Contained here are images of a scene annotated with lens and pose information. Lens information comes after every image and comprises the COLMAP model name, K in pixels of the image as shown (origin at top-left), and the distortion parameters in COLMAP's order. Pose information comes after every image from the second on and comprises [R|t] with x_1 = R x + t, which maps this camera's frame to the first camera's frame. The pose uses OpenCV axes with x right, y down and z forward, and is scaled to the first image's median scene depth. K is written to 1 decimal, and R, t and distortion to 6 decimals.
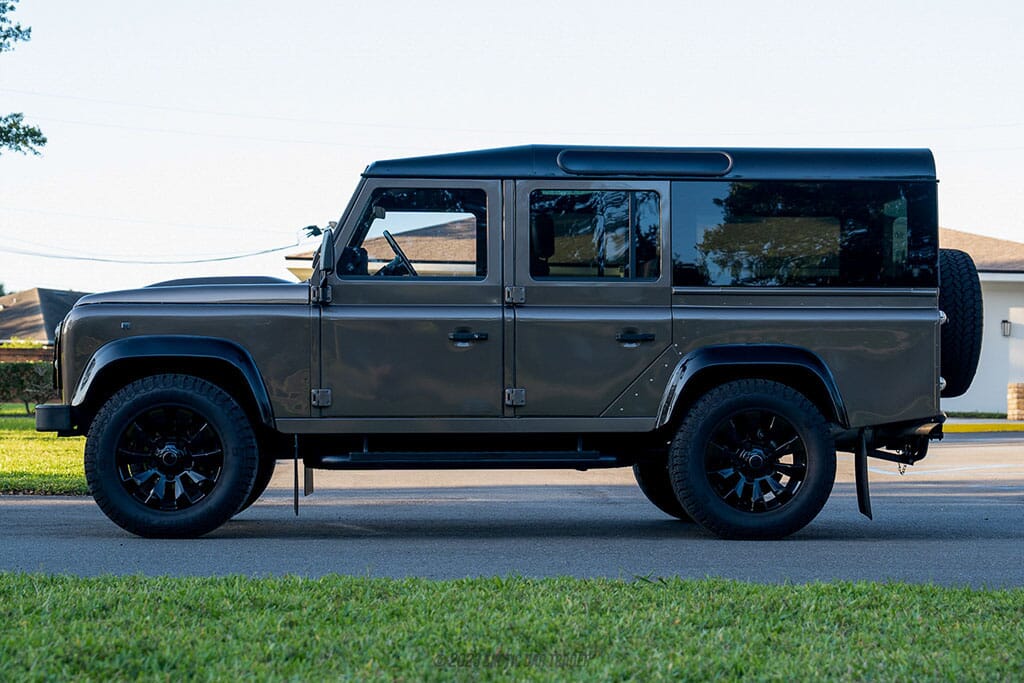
lens RADIAL K [[1898.5, 0, 512.0], [0, 1898.5, 341.5], [0, 0, 1]] dist [0.050853, -0.228678]
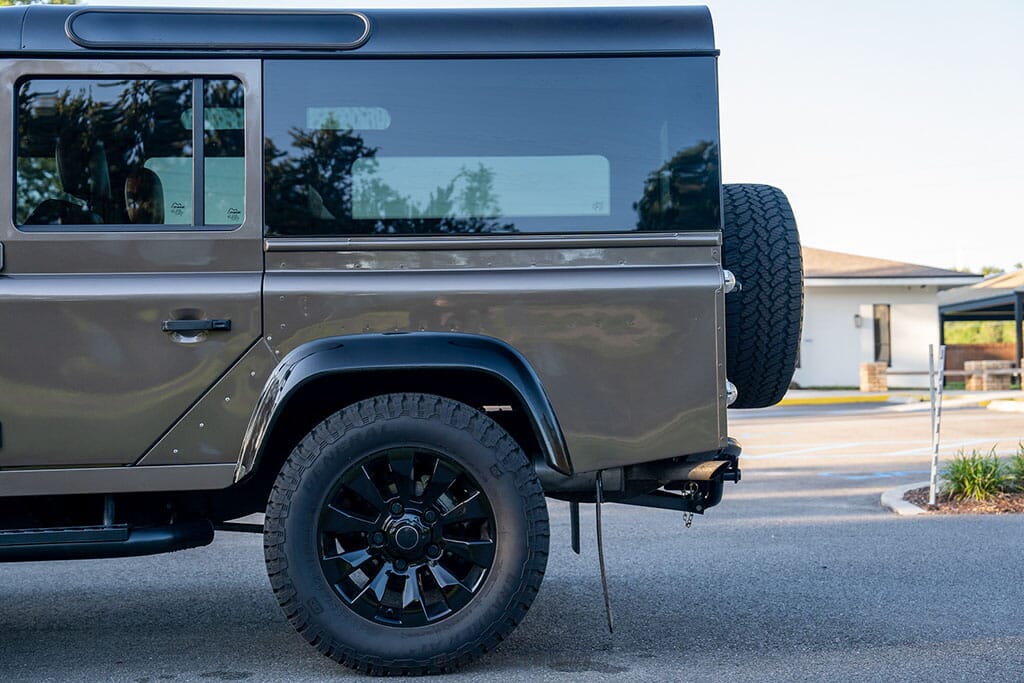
lens RADIAL K [[1340.3, 0, 512.0], [0, 1340.3, 341.5], [0, 0, 1]] dist [0.010188, 0.011447]
pose [[0.999747, -0.022471, 0.000251, 0.160281], [0.022470, 0.999747, 0.001227, 0.004132], [-0.000278, -0.001221, 0.999999, 0.590143]]
